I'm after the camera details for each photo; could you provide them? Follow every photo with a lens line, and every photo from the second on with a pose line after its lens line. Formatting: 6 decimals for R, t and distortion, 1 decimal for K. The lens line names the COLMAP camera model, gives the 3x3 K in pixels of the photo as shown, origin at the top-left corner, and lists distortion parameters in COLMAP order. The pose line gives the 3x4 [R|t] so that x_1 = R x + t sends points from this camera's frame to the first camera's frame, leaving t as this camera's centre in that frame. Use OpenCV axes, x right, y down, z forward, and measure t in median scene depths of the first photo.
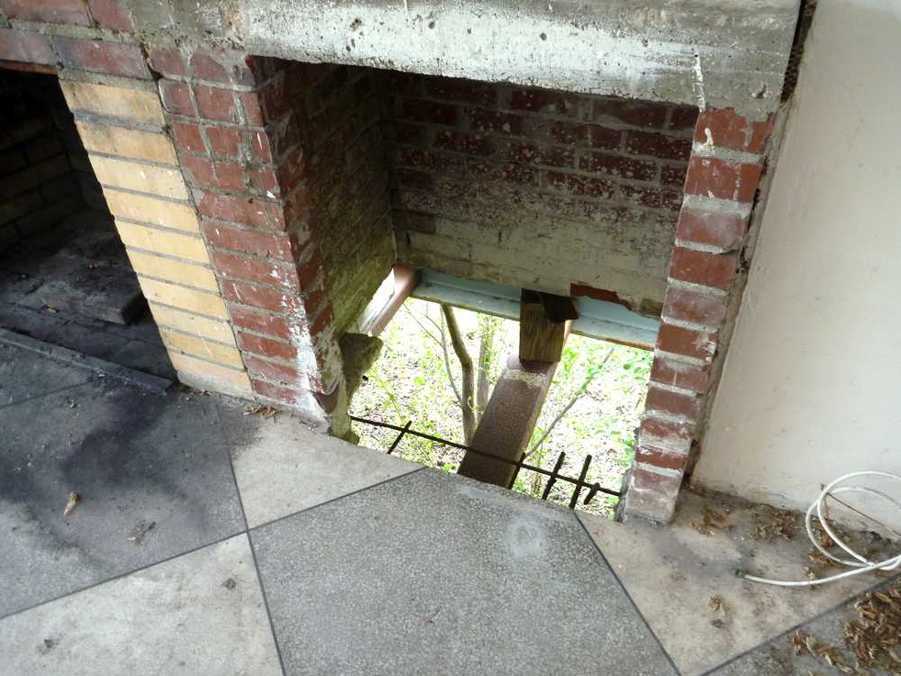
lens RADIAL K [[744.8, 0, 448.1], [0, 744.8, 339.4], [0, 0, 1]] dist [-0.028484, -0.007012]
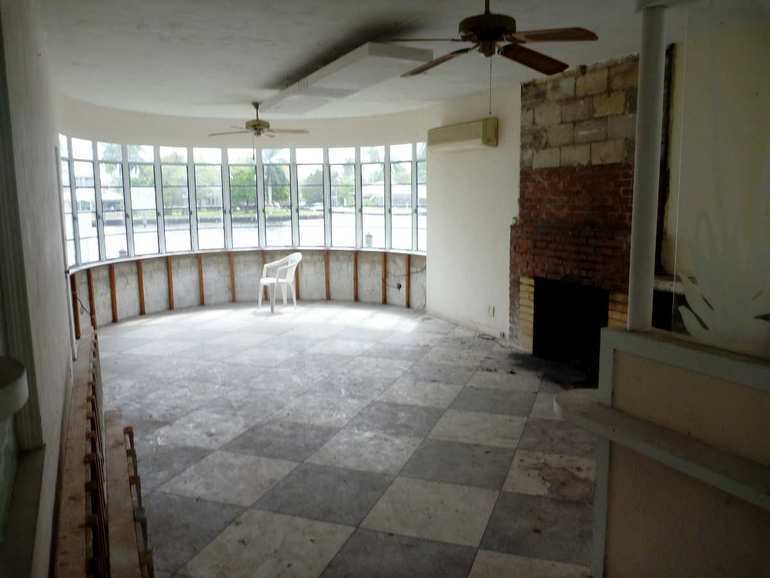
lens RADIAL K [[636.5, 0, 383.0], [0, 636.5, 290.2], [0, 0, 1]] dist [-0.028484, -0.007012]
pose [[0.740817, 0.139436, -0.657075, 0.972623], [-0.462245, 0.815578, -0.348085, 1.571437], [0.487360, 0.561597, 0.668648, -2.226937]]
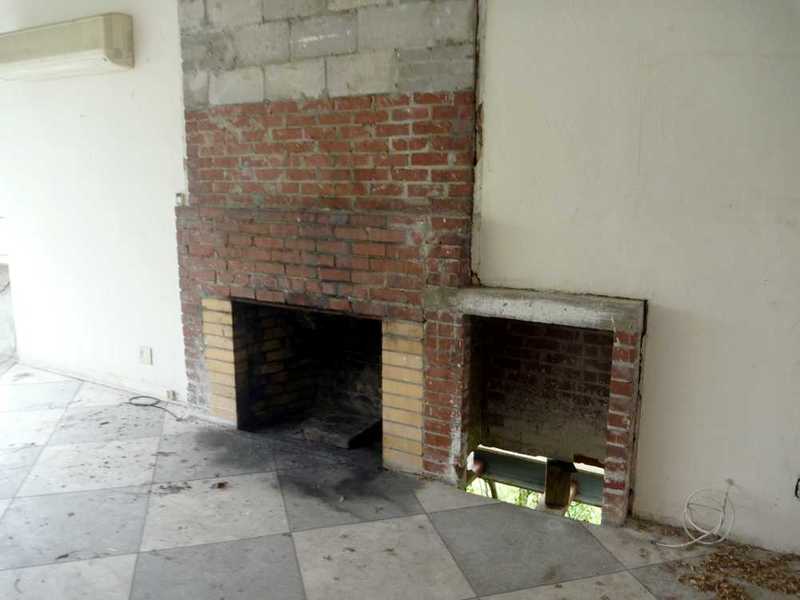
lens RADIAL K [[661.3, 0, 397.9], [0, 661.3, 301.2], [0, 0, 1]] dist [-0.028484, -0.007012]
pose [[0.990884, 0.073132, -0.113137, -0.183978], [-0.120106, 0.859944, -0.496056, 0.722547], [0.061014, 0.505122, 0.860888, -1.042890]]
